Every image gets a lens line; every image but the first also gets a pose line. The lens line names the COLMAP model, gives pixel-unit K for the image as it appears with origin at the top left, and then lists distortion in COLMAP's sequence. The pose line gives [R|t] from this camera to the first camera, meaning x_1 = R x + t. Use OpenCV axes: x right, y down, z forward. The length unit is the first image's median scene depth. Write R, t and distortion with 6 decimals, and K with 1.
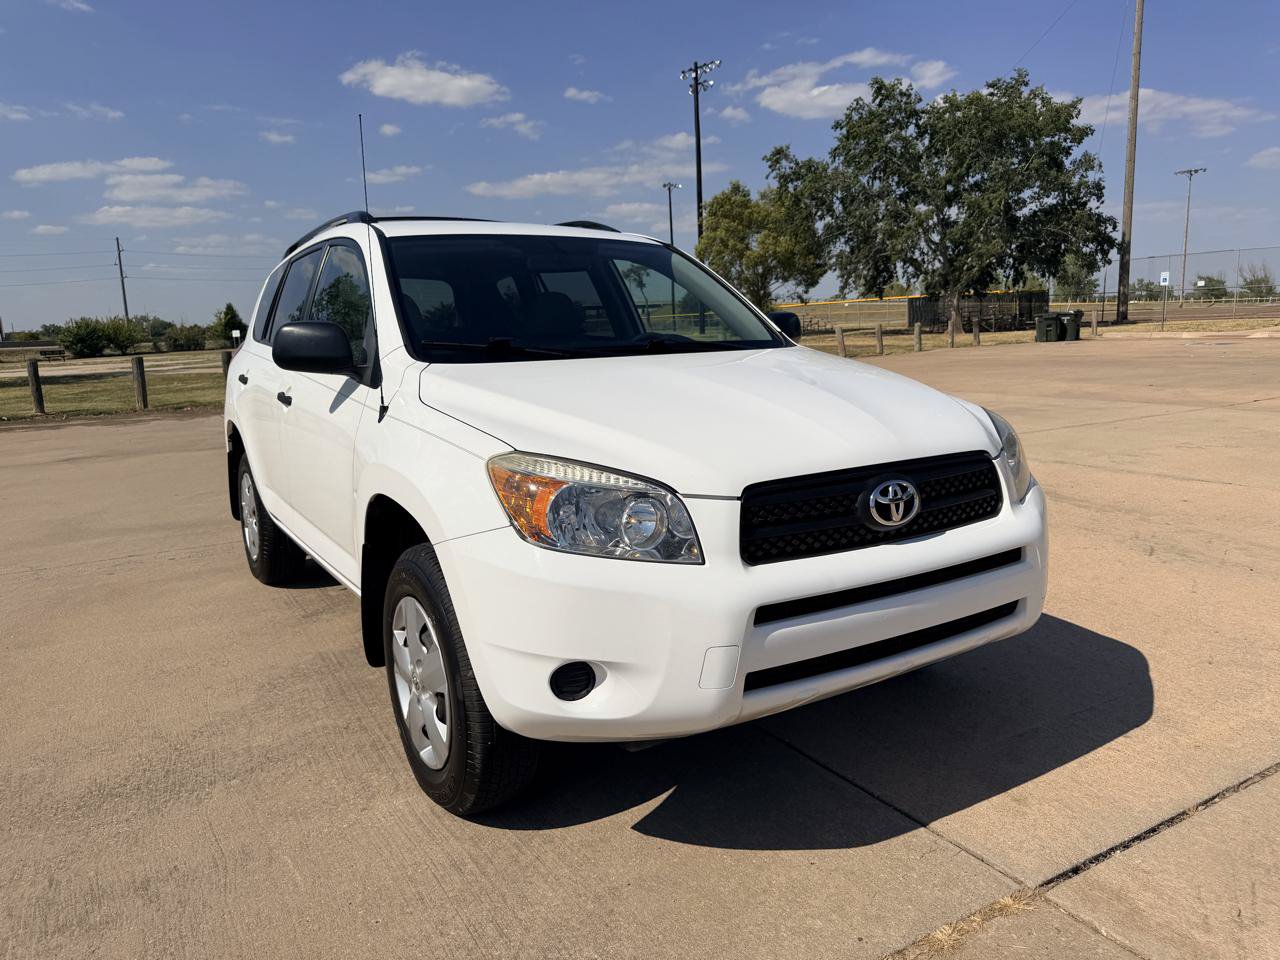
lens RADIAL K [[917.3, 0, 646.7], [0, 917.3, 499.4], [0, 0, 1]] dist [0.019983, -0.021512]
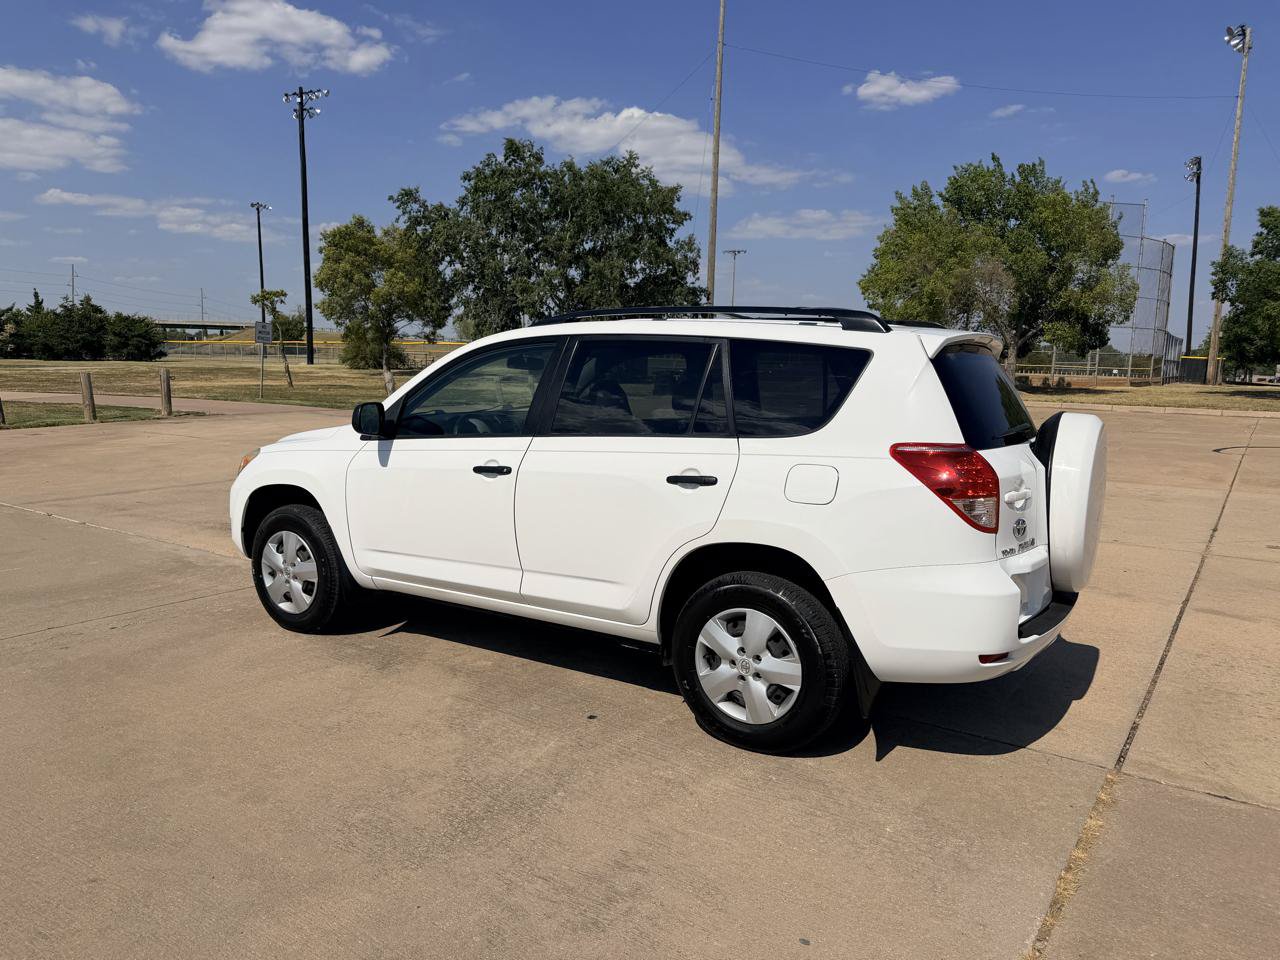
lens RADIAL K [[917.3, 0, 639.6], [0, 917.3, 498.1], [0, 0, 1]] dist [0.019983, -0.021512]
pose [[0.905769, -0.009530, 0.423665, -0.073153], [0.026363, 0.999078, -0.033888, -0.003606], [-0.422951, 0.041864, 0.905185, -0.014299]]
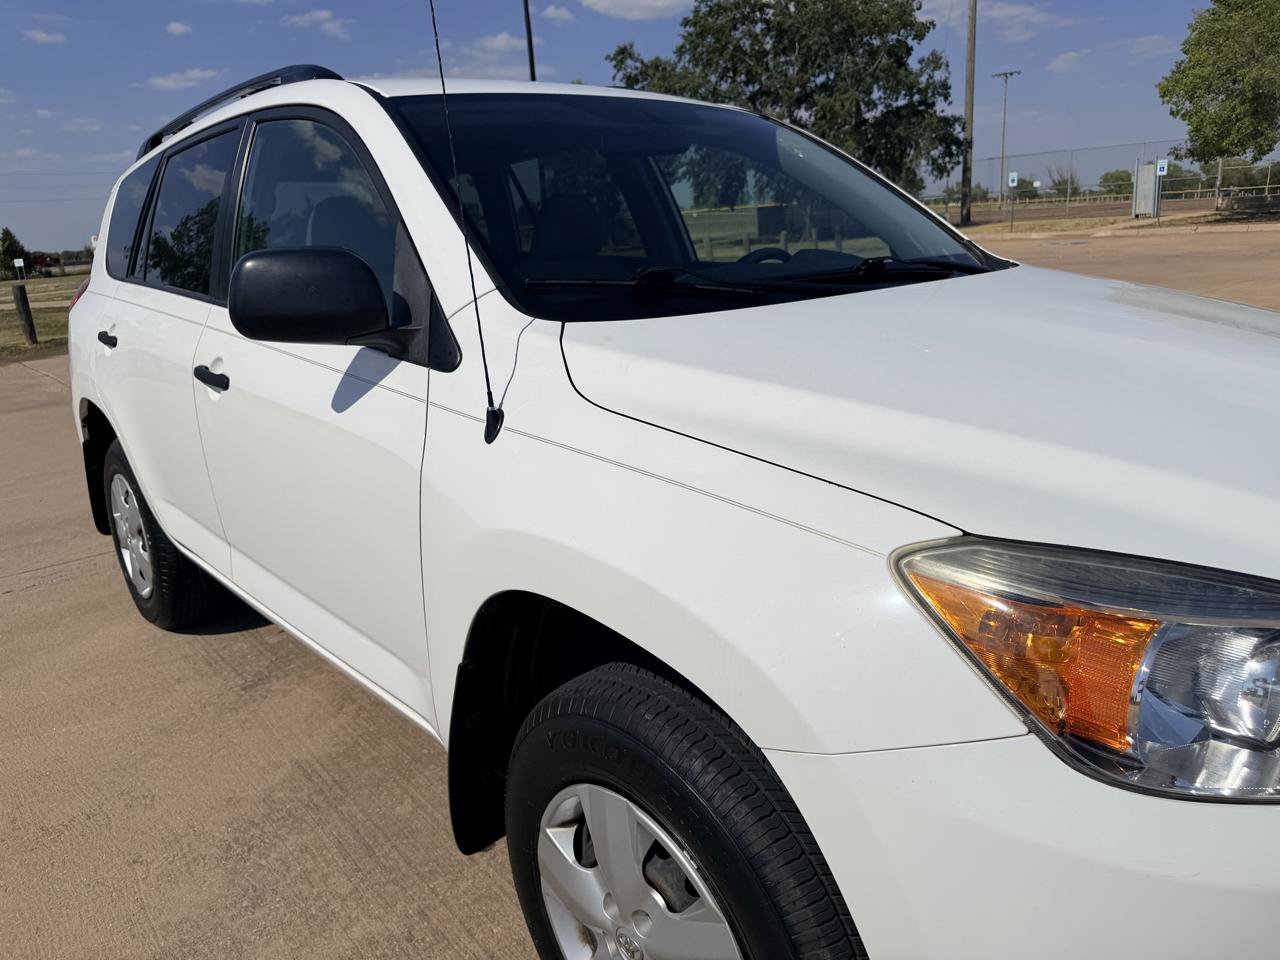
lens RADIAL K [[917.3, 0, 631.5], [0, 917.3, 490.1], [0, 0, 1]] dist [0.019983, -0.021512]
pose [[0.986530, -0.068355, 0.148613, -0.024071], [0.056281, 0.994876, 0.083990, -0.007959], [-0.153592, -0.074495, 0.985322, 0.039042]]
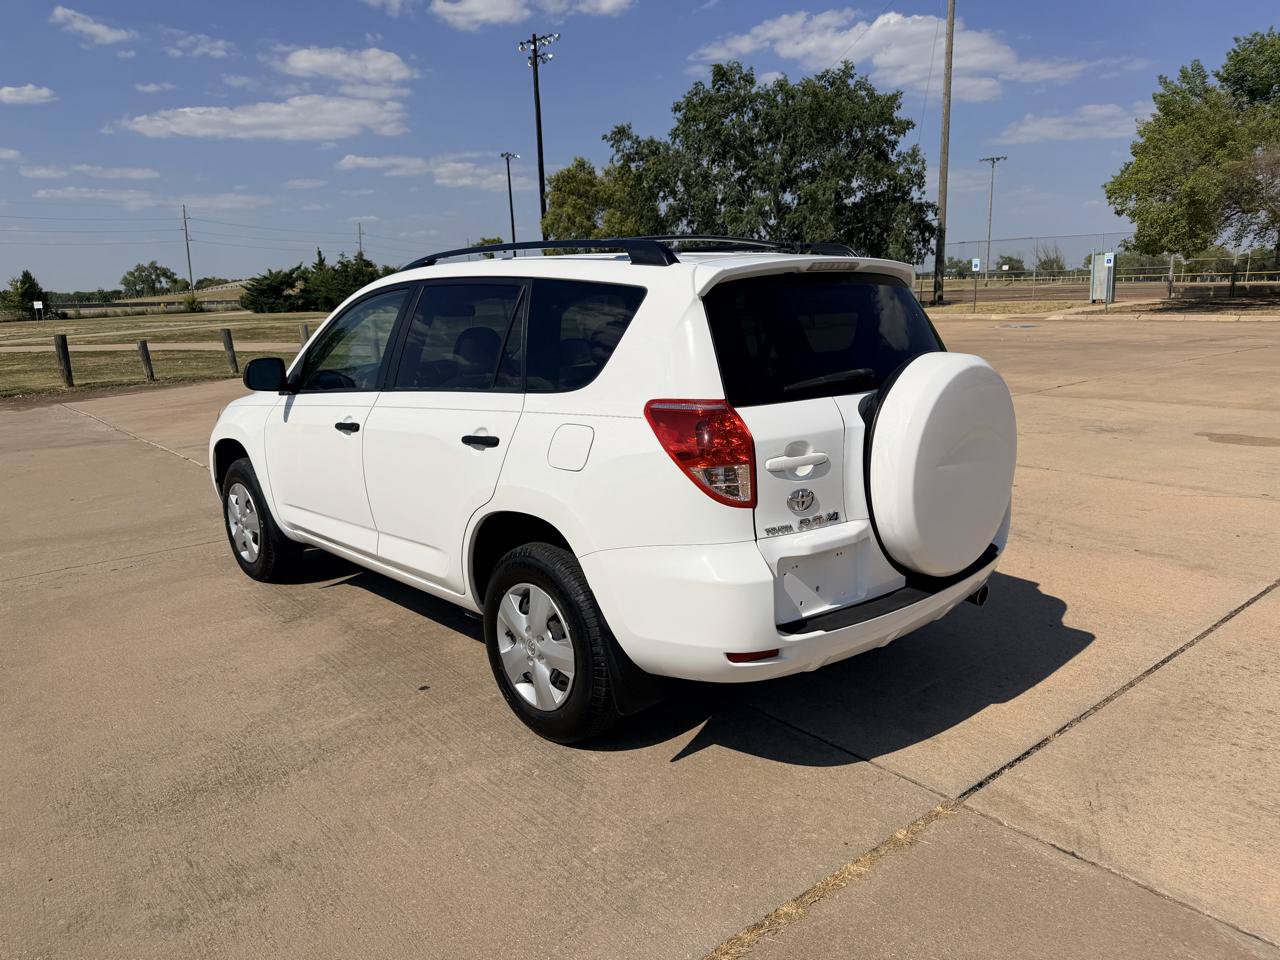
lens RADIAL K [[917.3, 0, 641.6], [0, 917.3, 488.4], [0, 0, 1]] dist [0.019983, -0.021512]
pose [[0.985984, -0.026213, 0.164766, -0.017464], [0.022970, 0.999504, 0.021561, -0.005968], [-0.165249, -0.017474, 0.986097, -0.019124]]
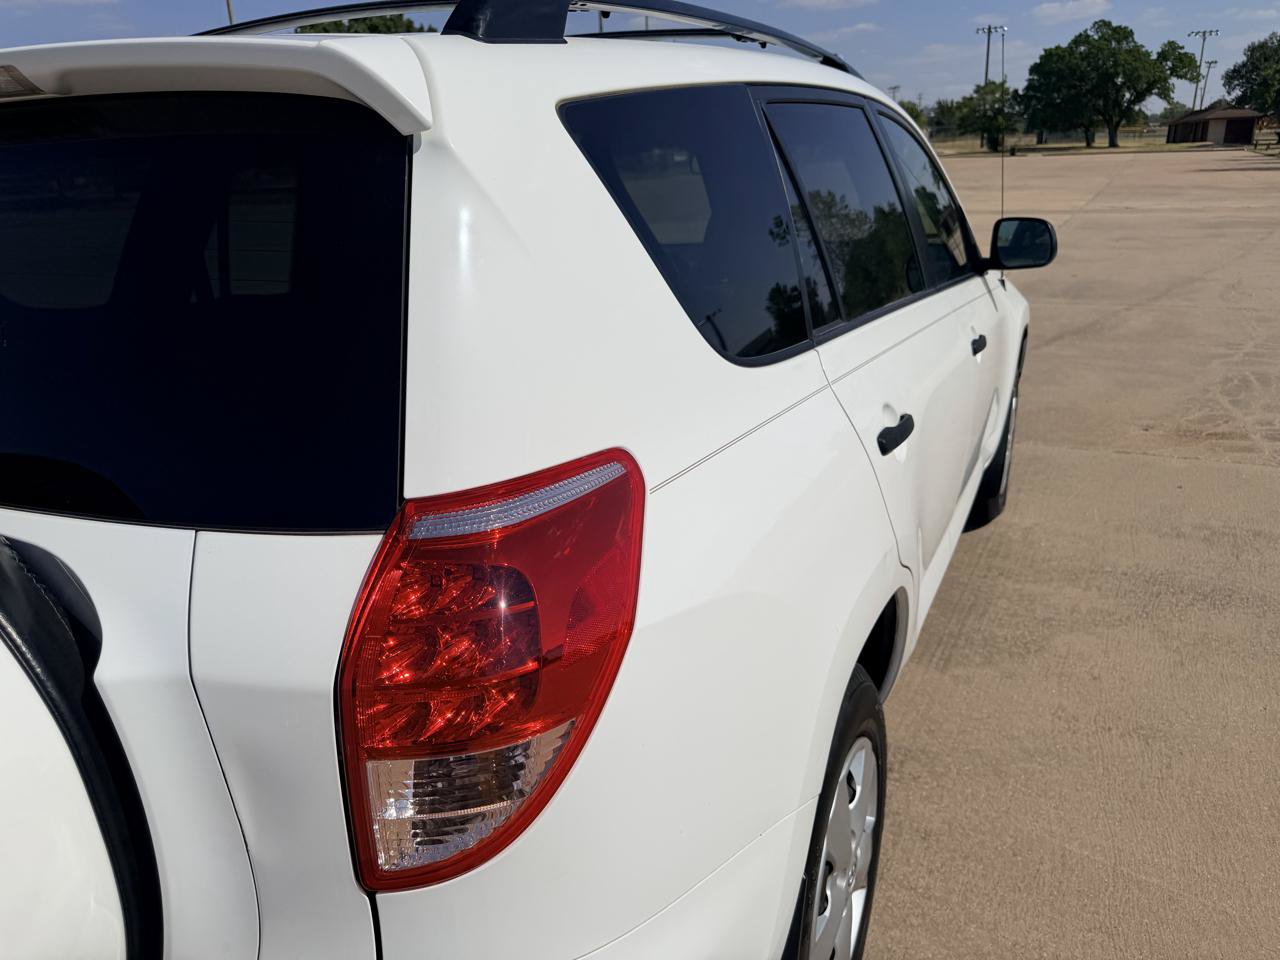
lens RADIAL K [[917.3, 0, 642.7], [0, 917.3, 495.2], [0, 0, 1]] dist [0.019983, -0.021512]
pose [[-0.535678, -0.233641, 0.811456, -0.095224], [0.213818, 0.892113, 0.398015, -0.037904], [-0.816903, 0.386712, -0.427928, 0.173615]]
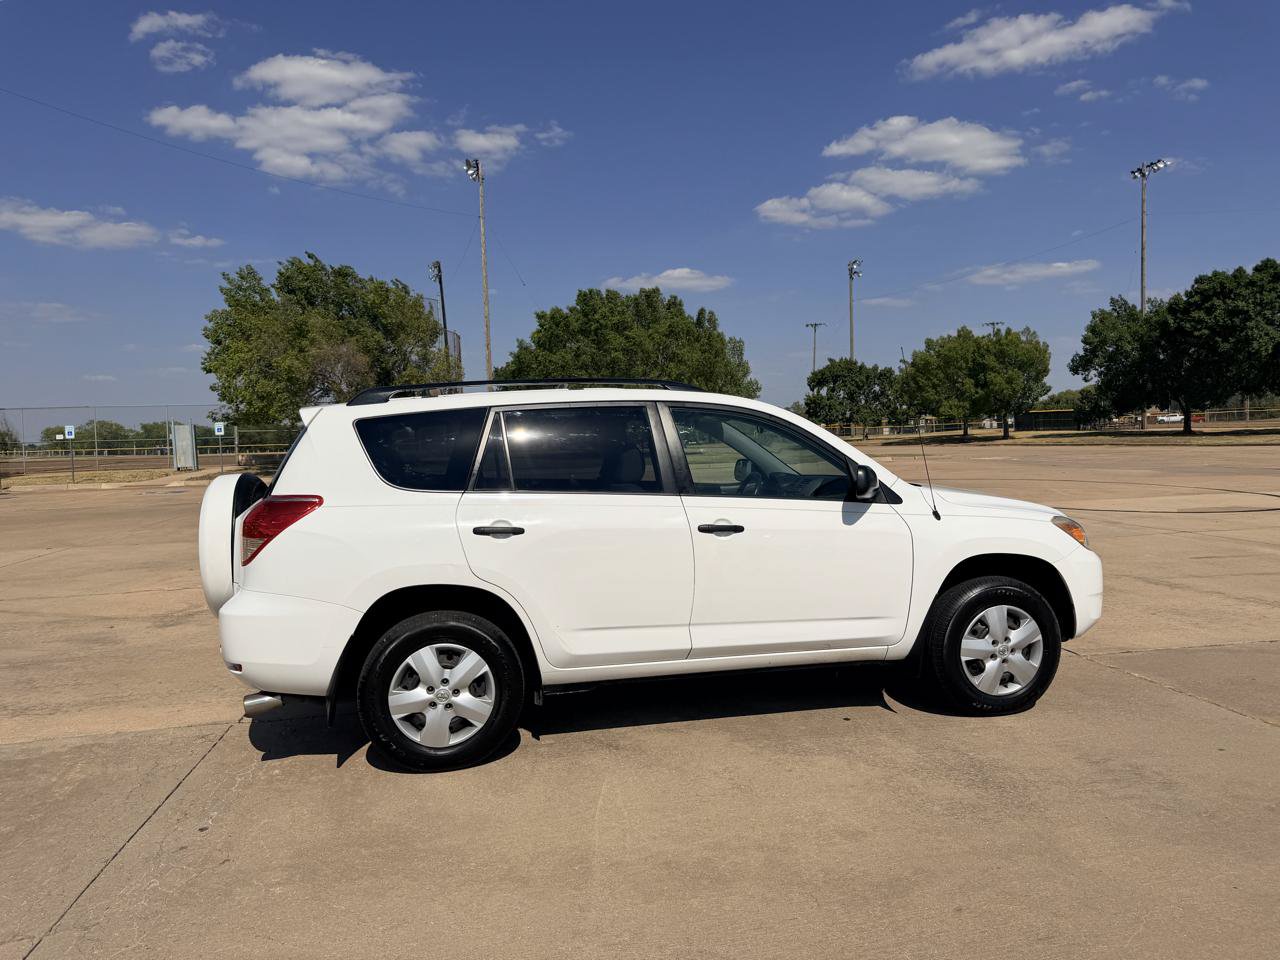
lens RADIAL K [[917.3, 0, 645.8], [0, 917.3, 500.9], [0, 0, 1]] dist [0.019983, -0.021512]
pose [[0.342254, -0.039991, 0.938756, -0.175149], [0.190403, 0.981318, -0.027613, -0.014748], [-0.920113, 0.188193, 0.343475, 0.075100]]
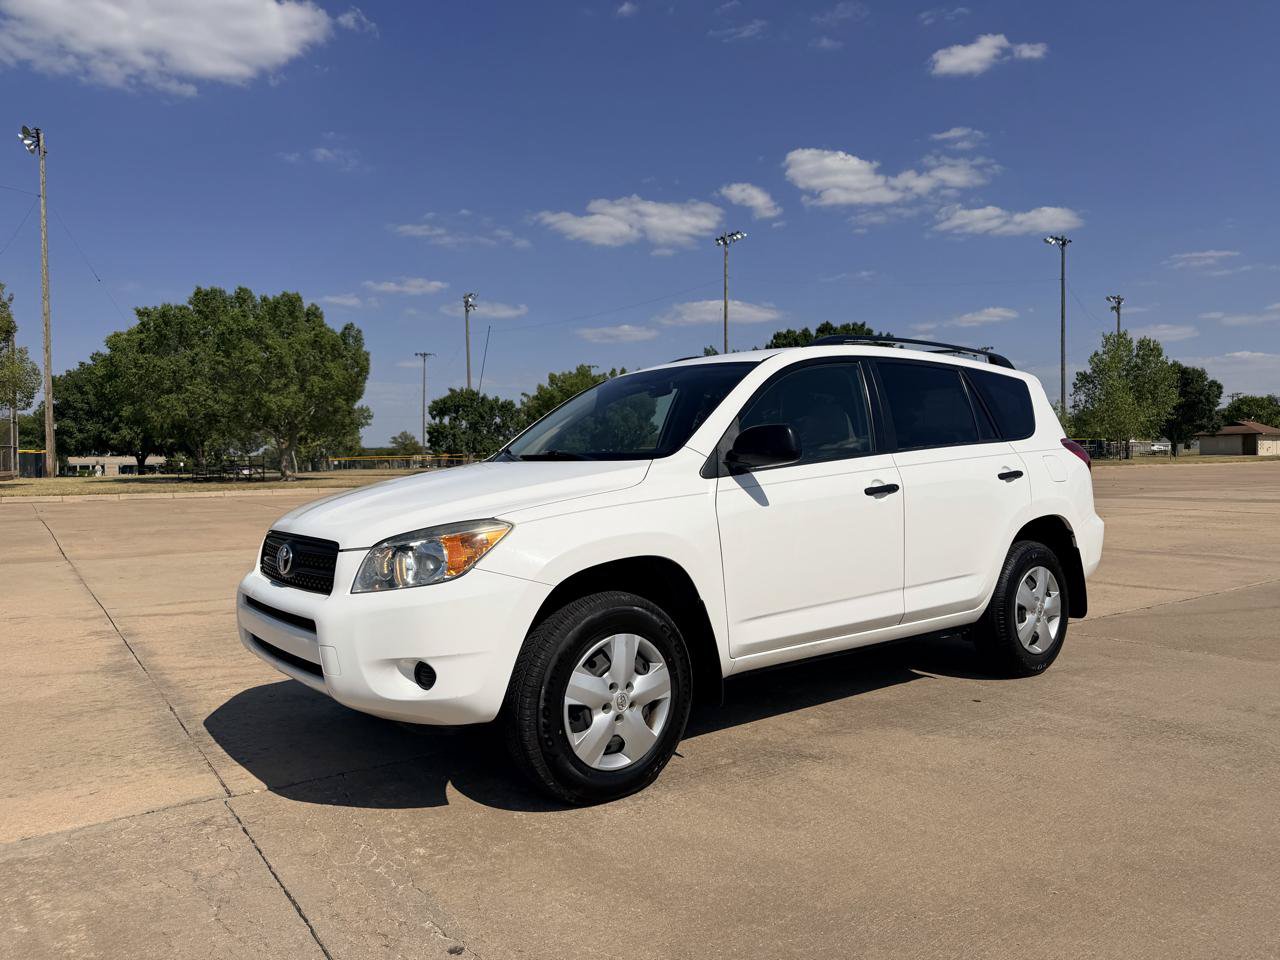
lens RADIAL K [[917.3, 0, 647.7], [0, 917.3, 495.1], [0, 0, 1]] dist [0.019983, -0.021512]
pose [[-0.089265, 0.001095, 0.996007, -0.159483], [0.200487, 0.979551, 0.016891, -0.020573], [-0.975621, 0.201194, -0.087659, 0.156942]]
